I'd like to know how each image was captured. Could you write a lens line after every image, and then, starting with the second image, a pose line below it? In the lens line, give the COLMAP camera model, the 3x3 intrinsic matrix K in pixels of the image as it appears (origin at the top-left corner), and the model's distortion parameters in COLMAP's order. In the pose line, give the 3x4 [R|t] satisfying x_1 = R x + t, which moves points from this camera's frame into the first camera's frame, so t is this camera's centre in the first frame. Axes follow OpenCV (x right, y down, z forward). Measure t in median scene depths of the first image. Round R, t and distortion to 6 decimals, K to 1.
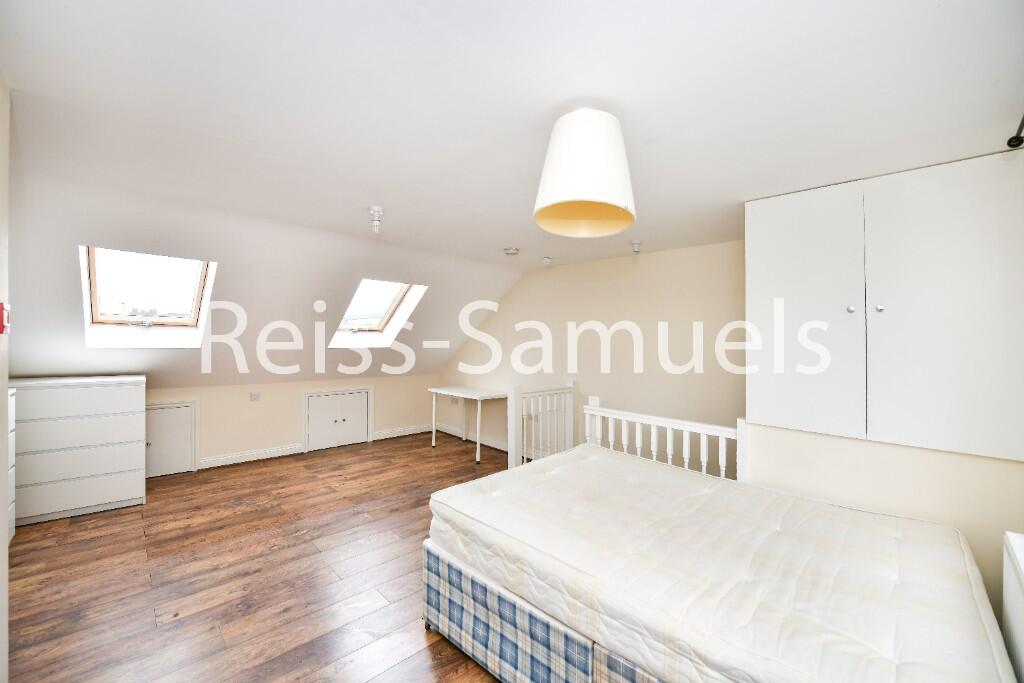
lens RADIAL K [[415.9, 0, 520.6], [0, 415.9, 335.4], [0, 0, 1]] dist [-0.003930, -0.003123]
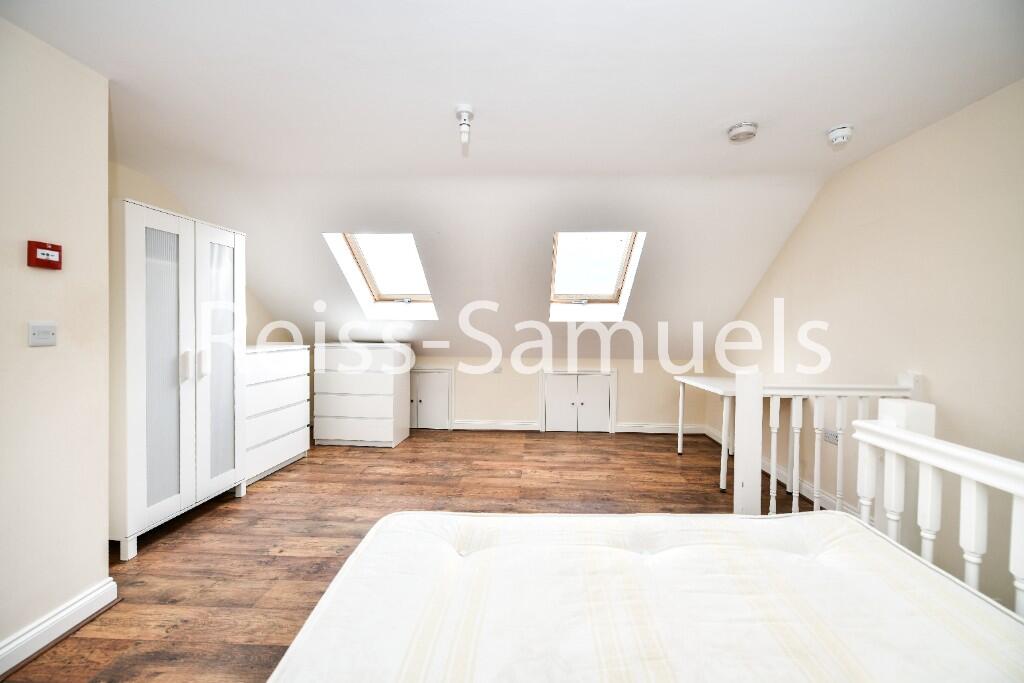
lens RADIAL K [[415.9, 0, 510.6], [0, 415.9, 348.9], [0, 0, 1]] dist [-0.003930, -0.003123]
pose [[0.685568, 0.028702, -0.727443, 0.171899], [0.004944, 0.999016, 0.044077, 0.060730], [0.727992, -0.033815, 0.684751, 0.376477]]
